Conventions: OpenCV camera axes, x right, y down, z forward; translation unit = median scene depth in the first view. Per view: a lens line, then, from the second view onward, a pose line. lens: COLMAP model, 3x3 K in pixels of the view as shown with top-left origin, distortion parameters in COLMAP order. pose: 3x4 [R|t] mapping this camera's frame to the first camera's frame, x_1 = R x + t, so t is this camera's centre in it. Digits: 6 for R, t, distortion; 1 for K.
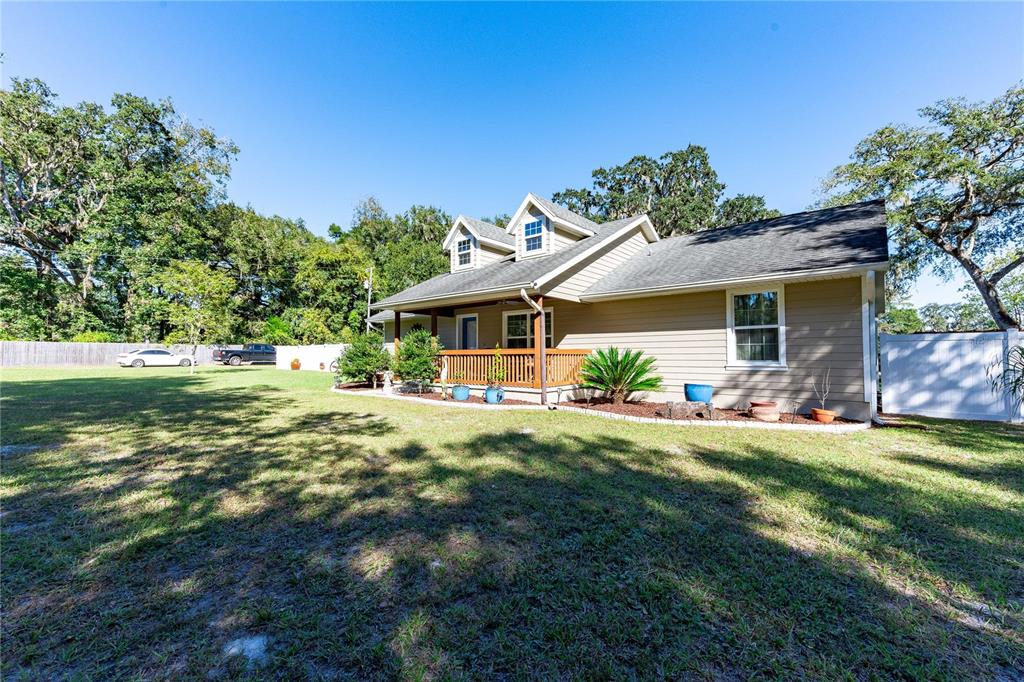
lens RADIAL K [[442.7, 0, 510.1], [0, 442.7, 334.8], [0, 0, 1]] dist [0.001609, 0.000221]
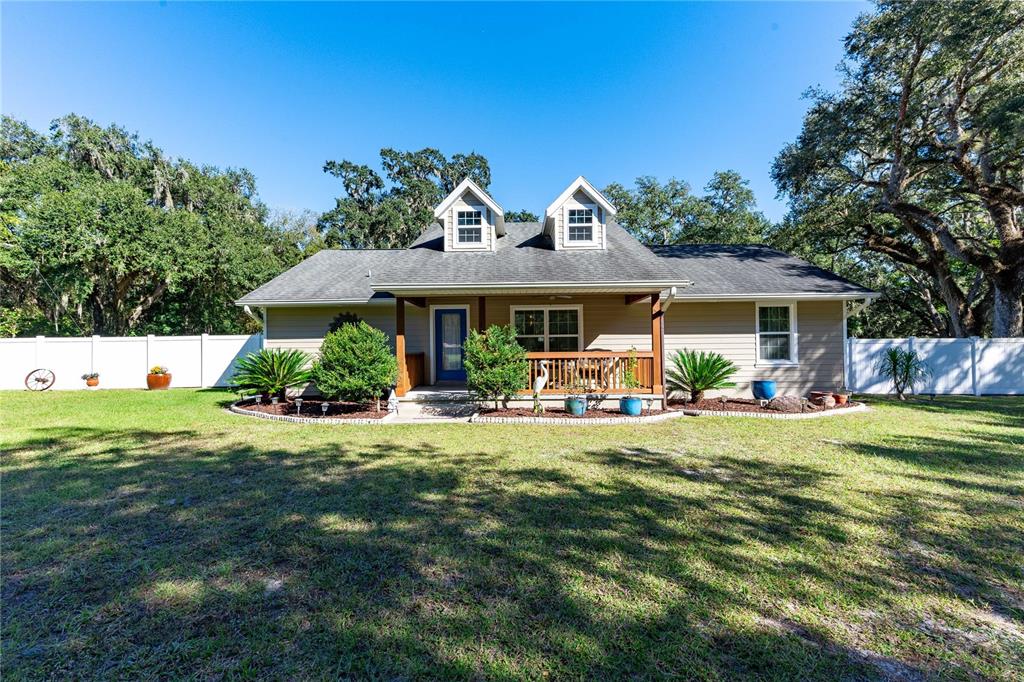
lens RADIAL K [[442.7, 0, 510.1], [0, 442.7, 334.8], [0, 0, 1]] dist [0.001609, 0.000221]
pose [[0.759471, 0.013945, 0.650392, -0.641315], [-0.024604, 0.999671, 0.007297, -0.002429], [-0.650076, -0.021545, 0.759564, 0.403987]]
